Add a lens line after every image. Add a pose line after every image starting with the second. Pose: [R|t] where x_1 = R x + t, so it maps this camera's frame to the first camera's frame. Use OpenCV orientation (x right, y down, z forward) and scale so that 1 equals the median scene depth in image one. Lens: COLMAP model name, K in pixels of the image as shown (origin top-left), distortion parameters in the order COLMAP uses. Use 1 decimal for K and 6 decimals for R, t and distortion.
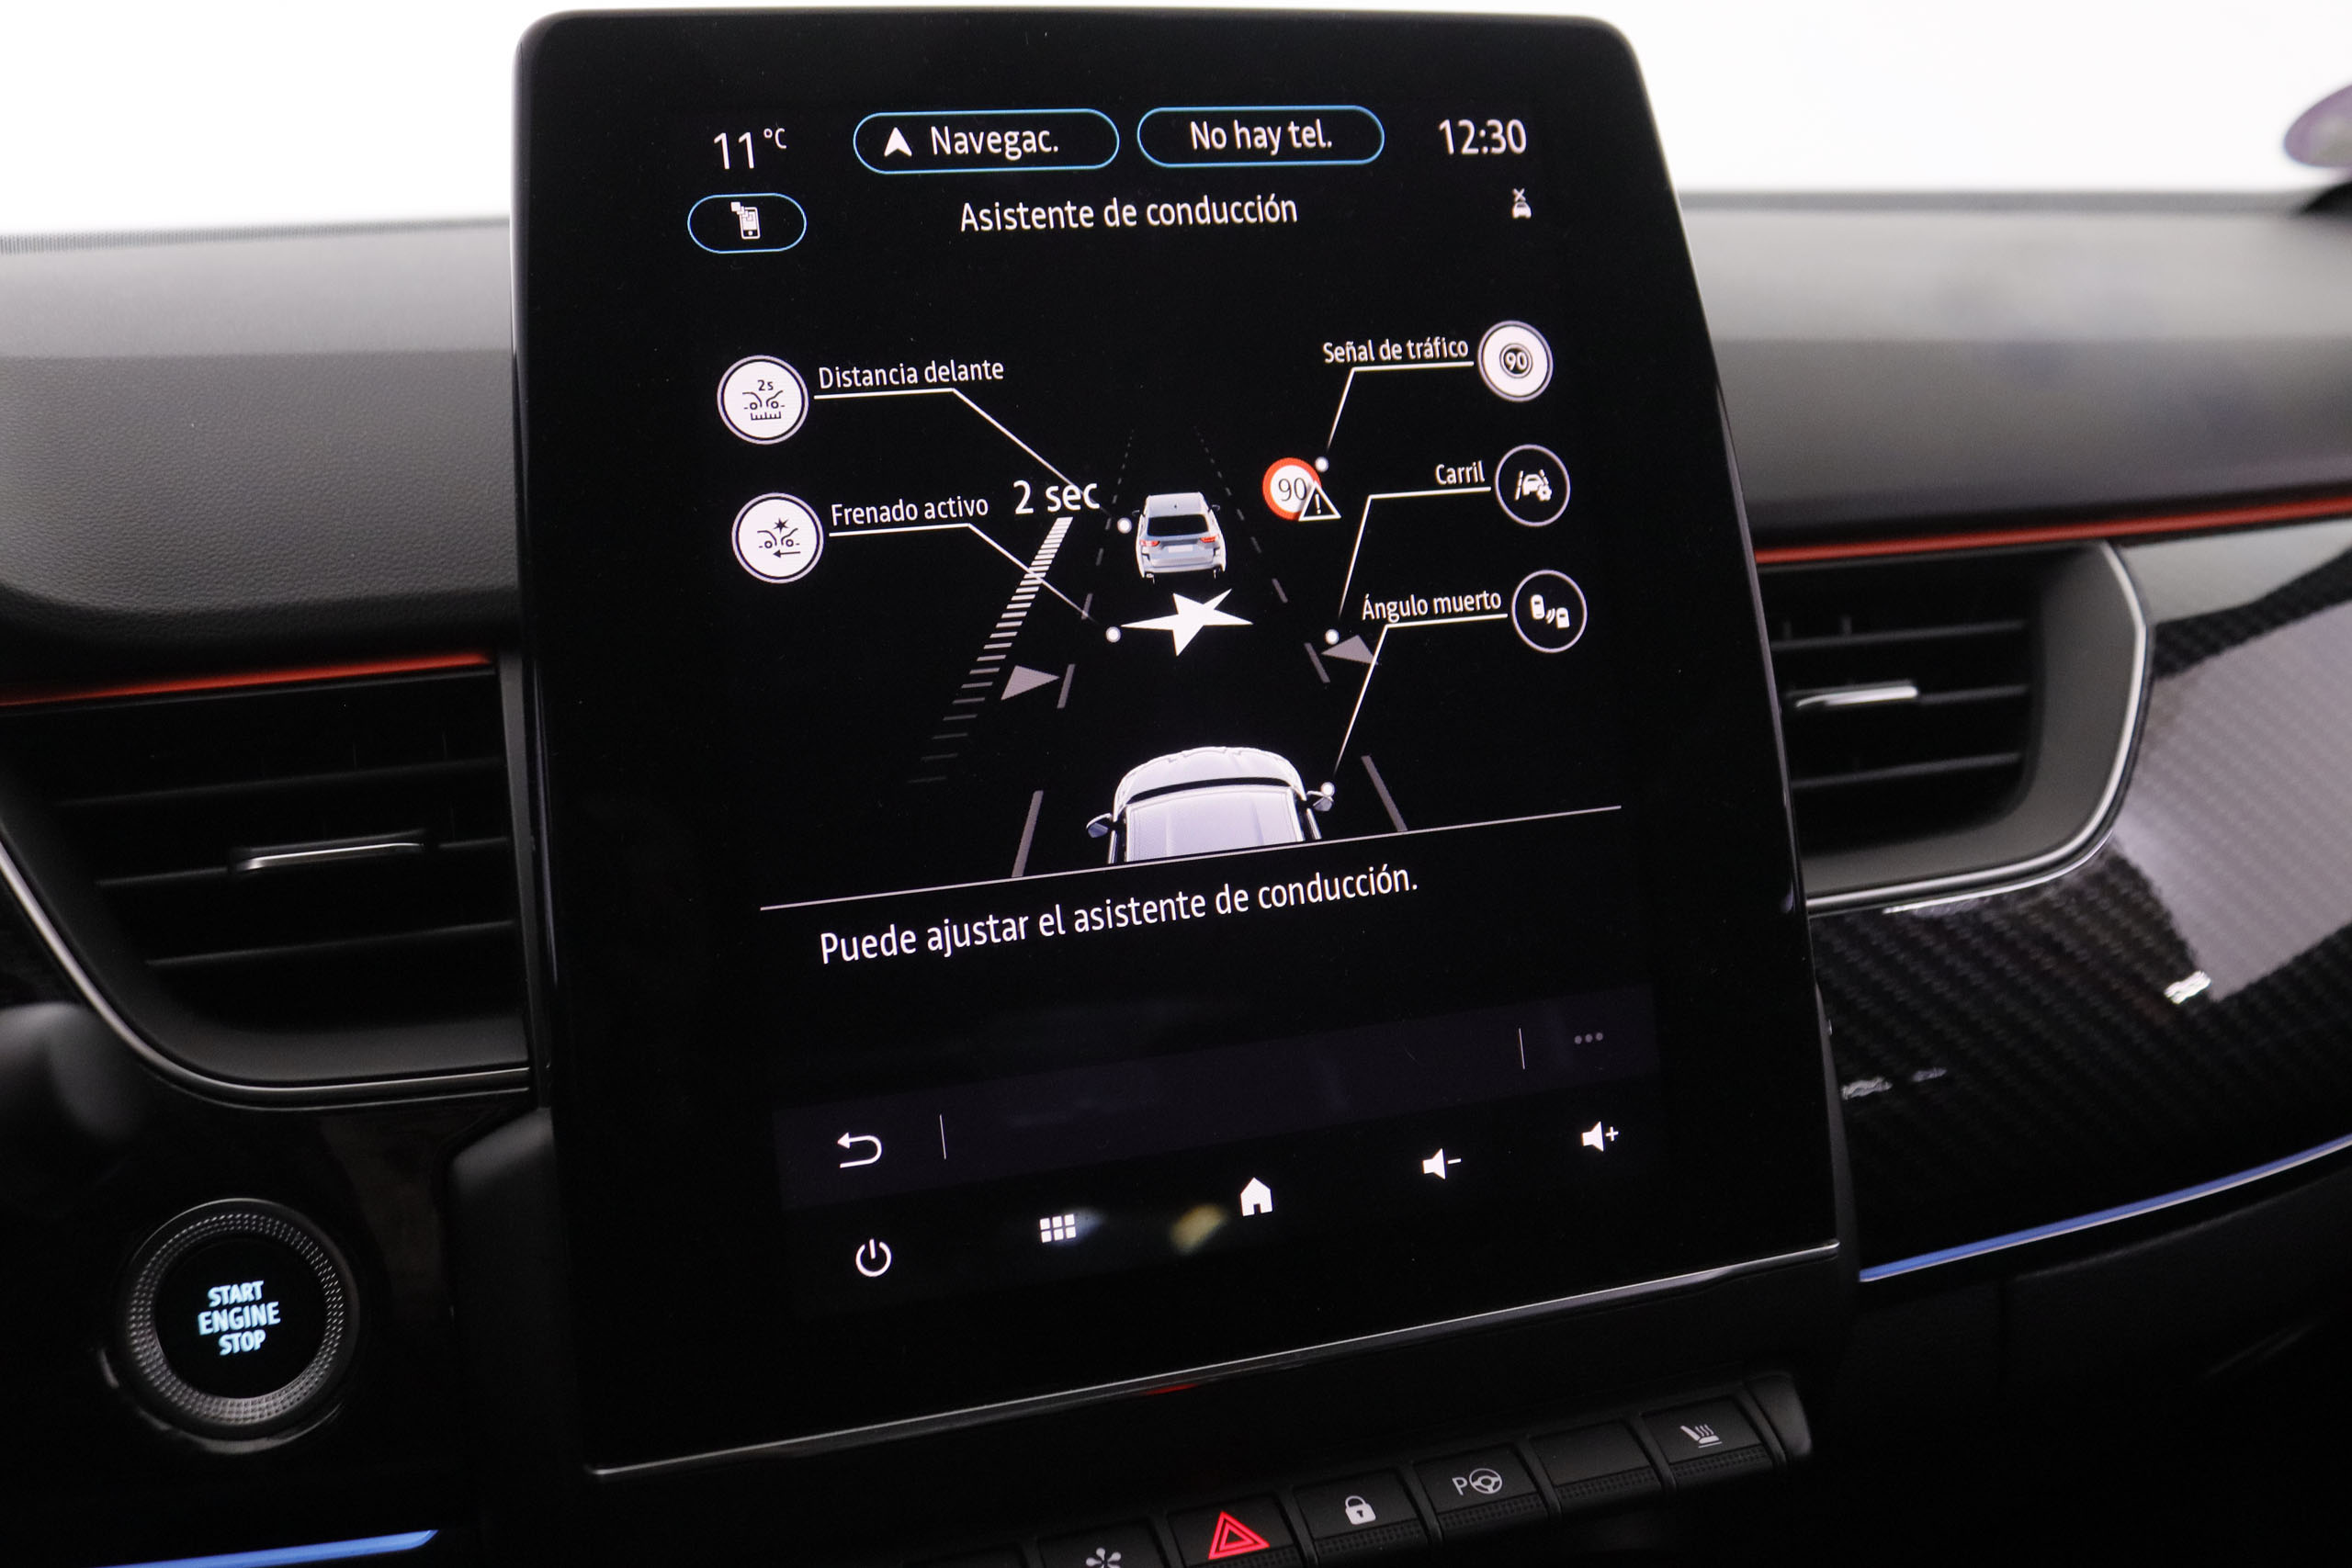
lens RADIAL K [[2245.2, 0, 1177.9], [0, 2245.2, 789.7], [0, 0, 1]] dist [-0.148071, 0.147418]
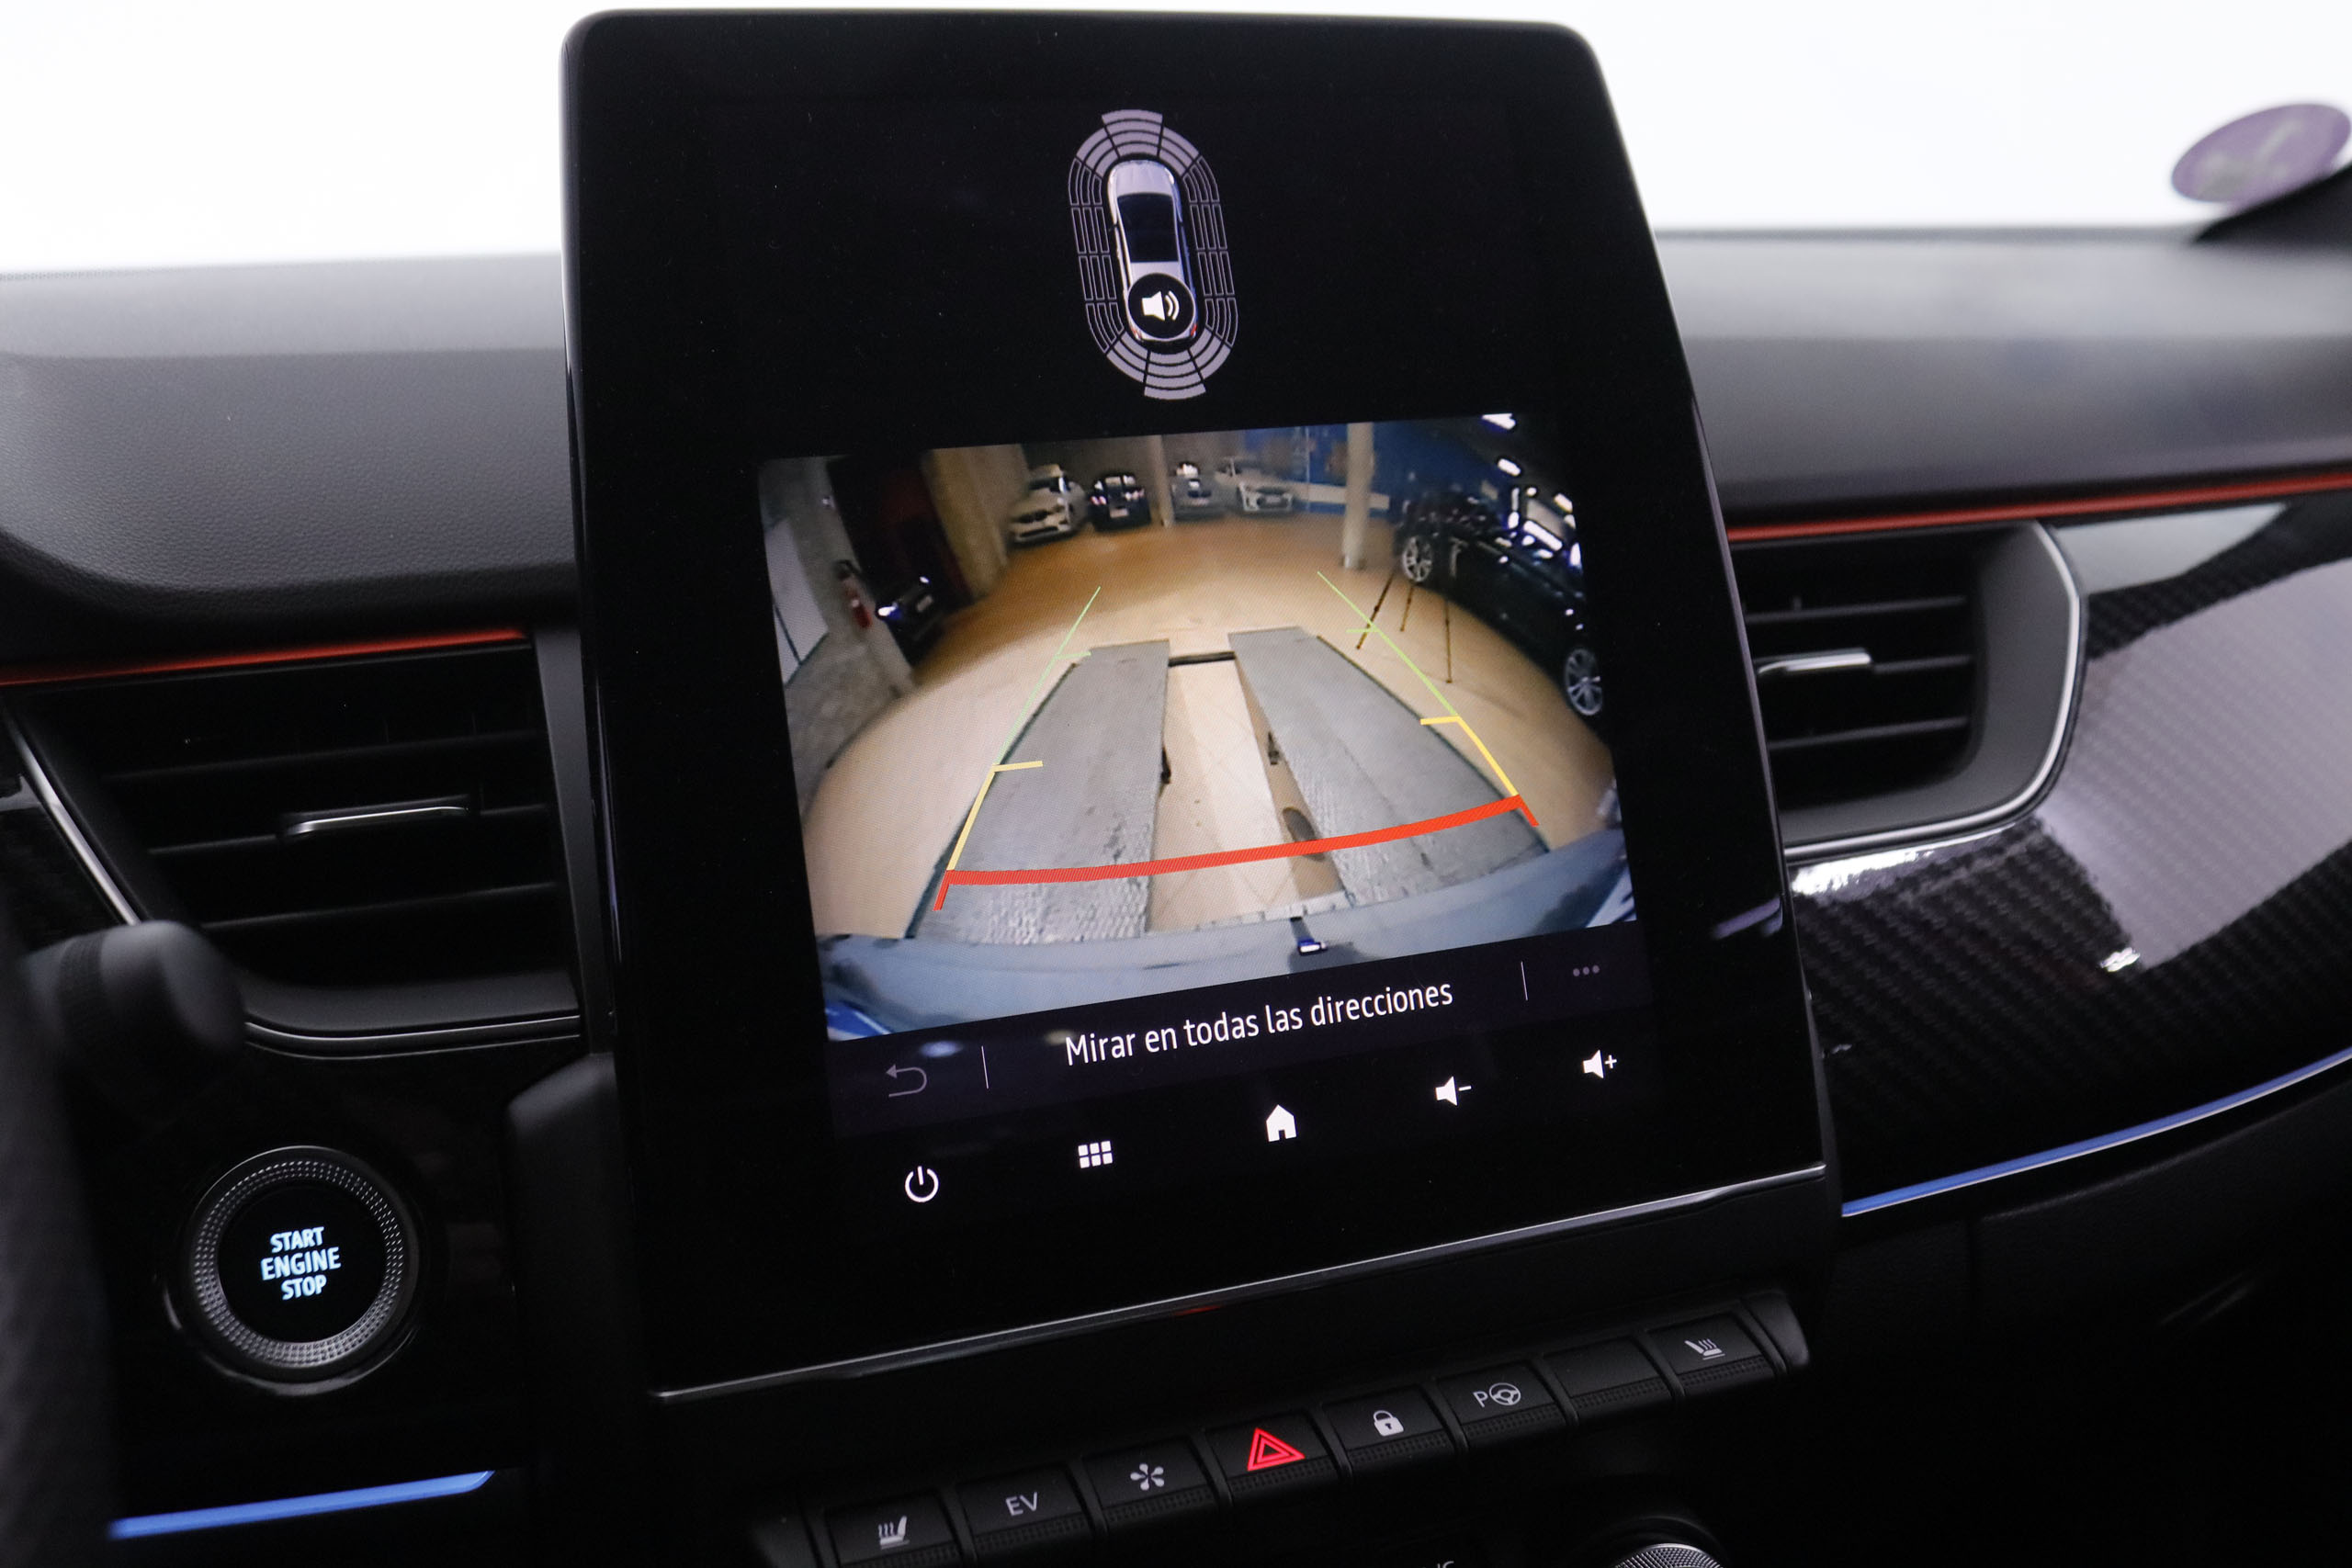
lens RADIAL K [[2254.0, 0, 1176.0], [0, 2254.0, 784.0], [0, 0, 1]] dist [-0.139886, 0.135196]
pose [[0.998797, -0.021300, 0.044178, -0.055755], [0.023259, 0.998746, -0.044328, 0.067127], [-0.043178, 0.045302, 0.998040, -0.055407]]
